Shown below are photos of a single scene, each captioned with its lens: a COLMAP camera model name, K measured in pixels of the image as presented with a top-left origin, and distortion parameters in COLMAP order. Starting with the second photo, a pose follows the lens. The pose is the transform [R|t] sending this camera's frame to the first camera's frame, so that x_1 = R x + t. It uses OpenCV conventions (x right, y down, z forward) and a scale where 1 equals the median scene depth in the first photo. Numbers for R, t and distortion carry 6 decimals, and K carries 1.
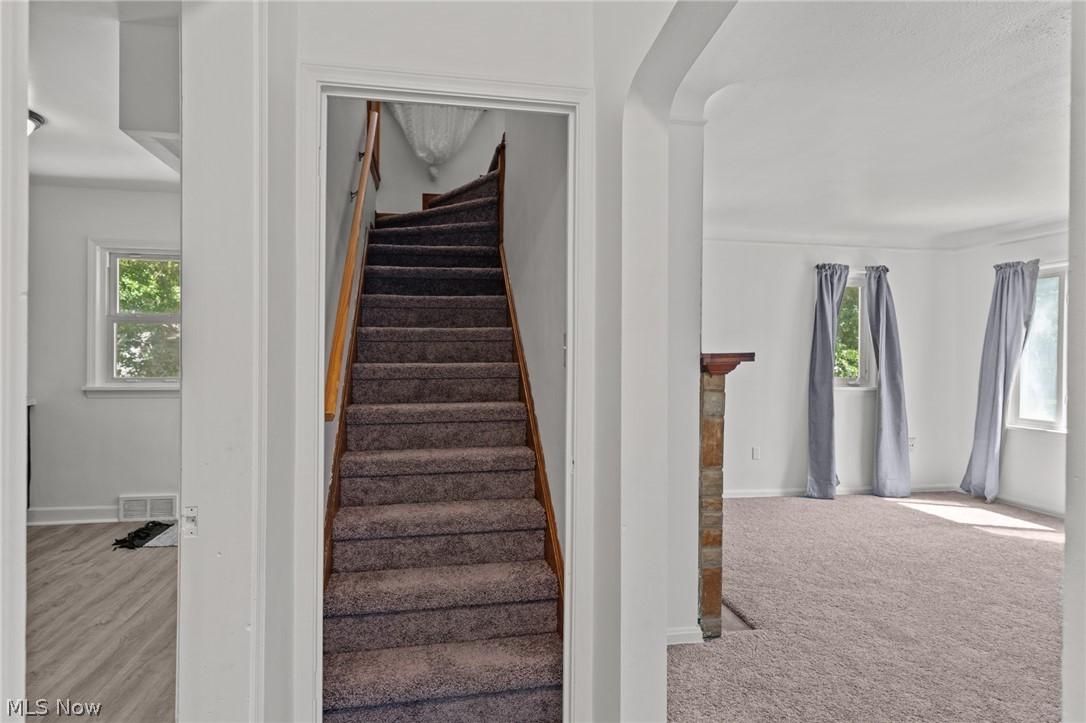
lens RADIAL K [[631.4, 0, 551.9], [0, 631.4, 359.8], [0, 0, 1]] dist [-0.016653, -0.001558]
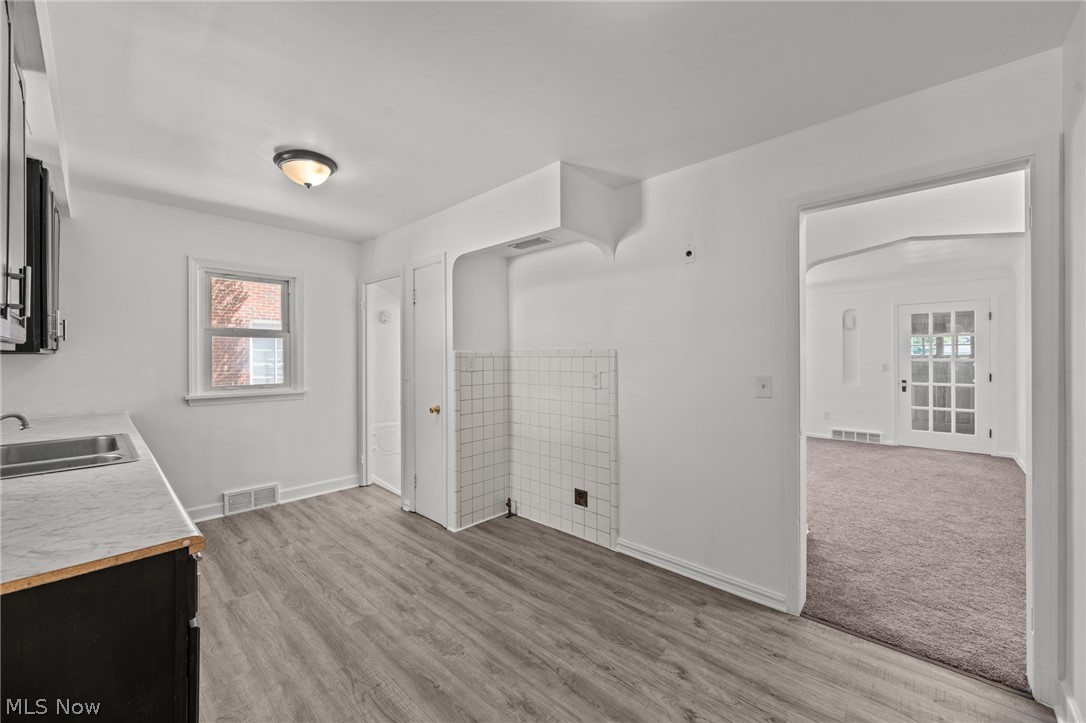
lens RADIAL K [[428.6, 0, 551.5], [0, 428.6, 362.6], [0, 0, 1]] dist [0.001876, -0.000011]
pose [[0.816211, -0.011687, 0.577635, -0.662481], [0.007378, 0.999925, 0.009806, -0.016355], [-0.577706, -0.003742, 0.816236, 0.047611]]
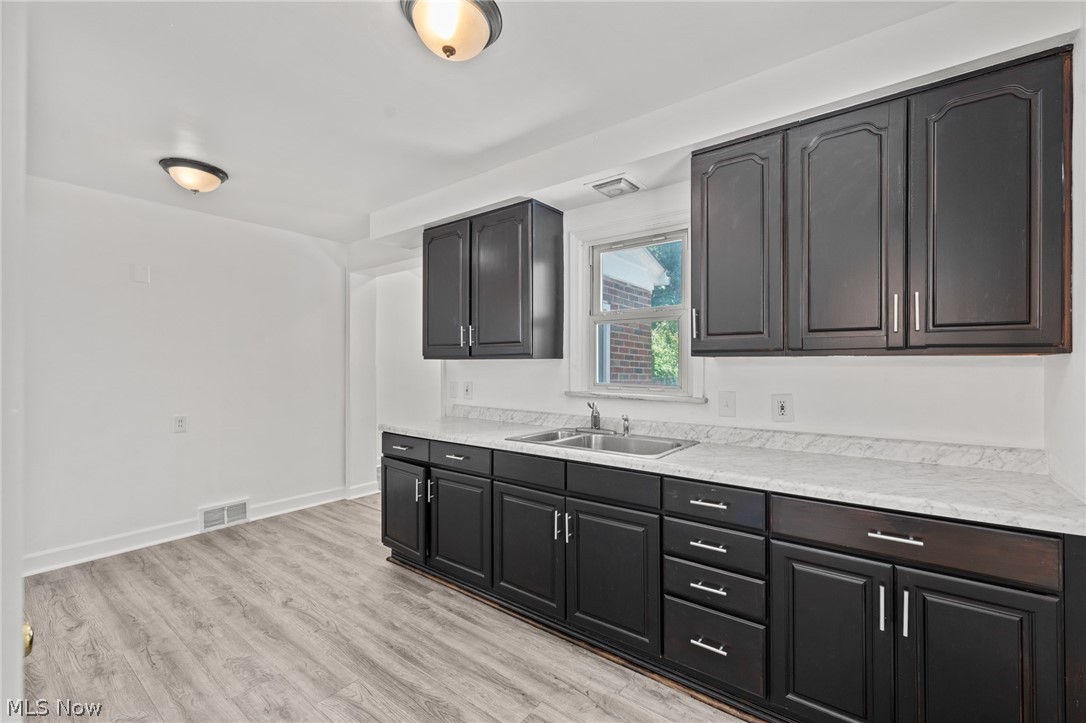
lens RADIAL K [[457.6, 0, 547.8], [0, 457.6, 361.6], [0, 0, 1]] dist [0.003849, 0.000035]
pose [[-0.760332, -0.010558, -0.649449, -0.439153], [-0.006112, 0.999940, -0.009101, -0.016061], [0.649506, -0.002951, -0.760351, 0.976752]]
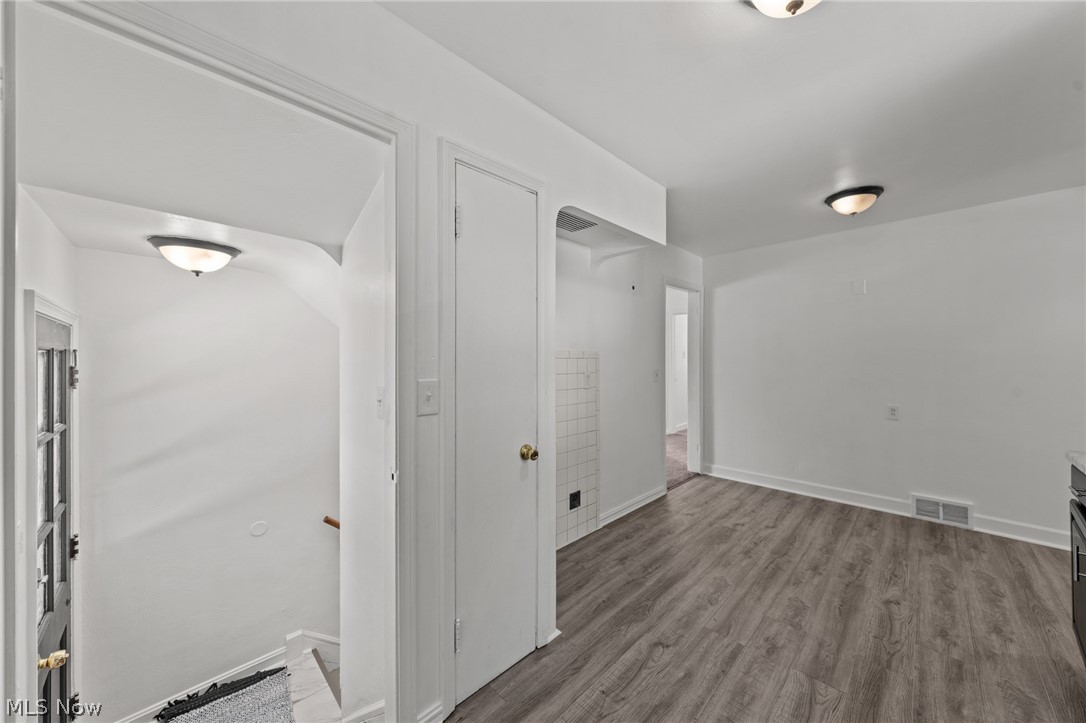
lens RADIAL K [[386.0, 0, 547.4], [0, 386.0, 362.7], [0, 0, 1]] dist [-0.000953, 0.000853]
pose [[-0.551739, -0.013655, 0.833905, -0.714341], [-0.000374, 0.999870, 0.016125, -0.021372], [-0.834017, 0.008585, -0.551673, 0.943872]]
